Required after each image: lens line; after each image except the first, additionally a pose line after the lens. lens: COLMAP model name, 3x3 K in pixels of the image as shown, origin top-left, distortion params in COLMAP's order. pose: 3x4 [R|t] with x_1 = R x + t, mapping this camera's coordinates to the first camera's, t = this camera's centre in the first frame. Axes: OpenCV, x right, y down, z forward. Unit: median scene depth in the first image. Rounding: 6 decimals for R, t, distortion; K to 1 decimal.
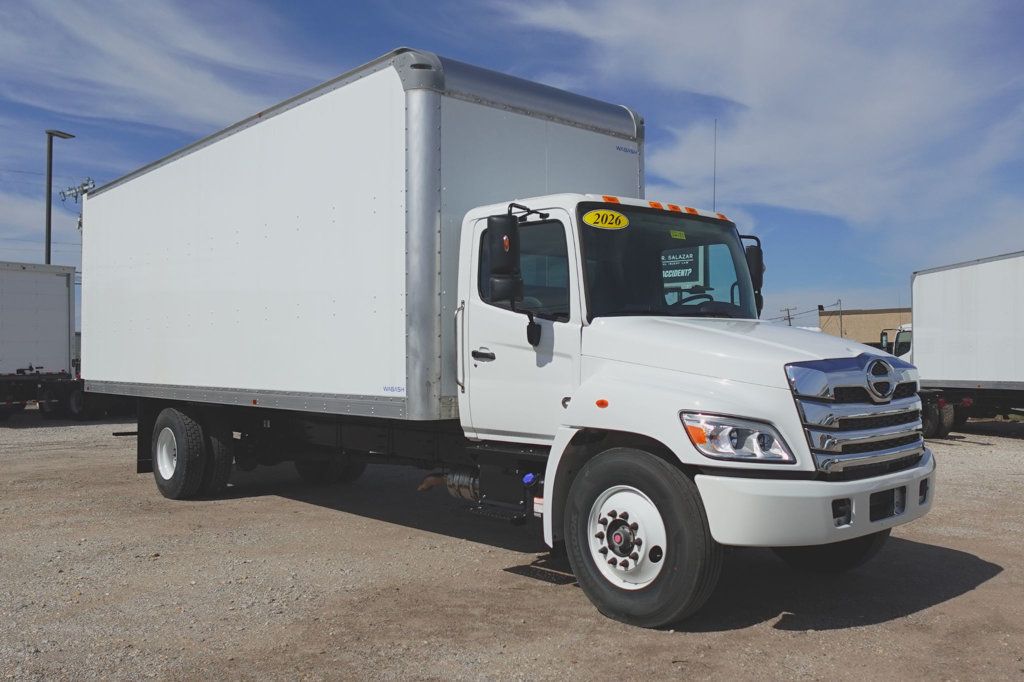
lens RADIAL K [[859.4, 0, 512.0], [0, 859.4, 341.0], [0, 0, 1]] dist [-0.001795, -0.003052]
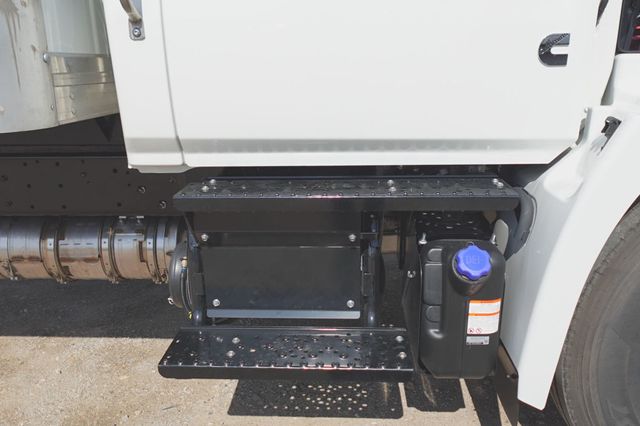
lens RADIAL K [[537.1, 0, 320.0], [0, 537.1, 213.0], [0, 0, 1]] dist [-0.001795, -0.003052]
pose [[0.713956, -0.193042, 0.673053, -0.176678], [-0.005792, 0.959583, 0.281368, 0.072292], [-0.700166, -0.204783, 0.683982, 0.866241]]
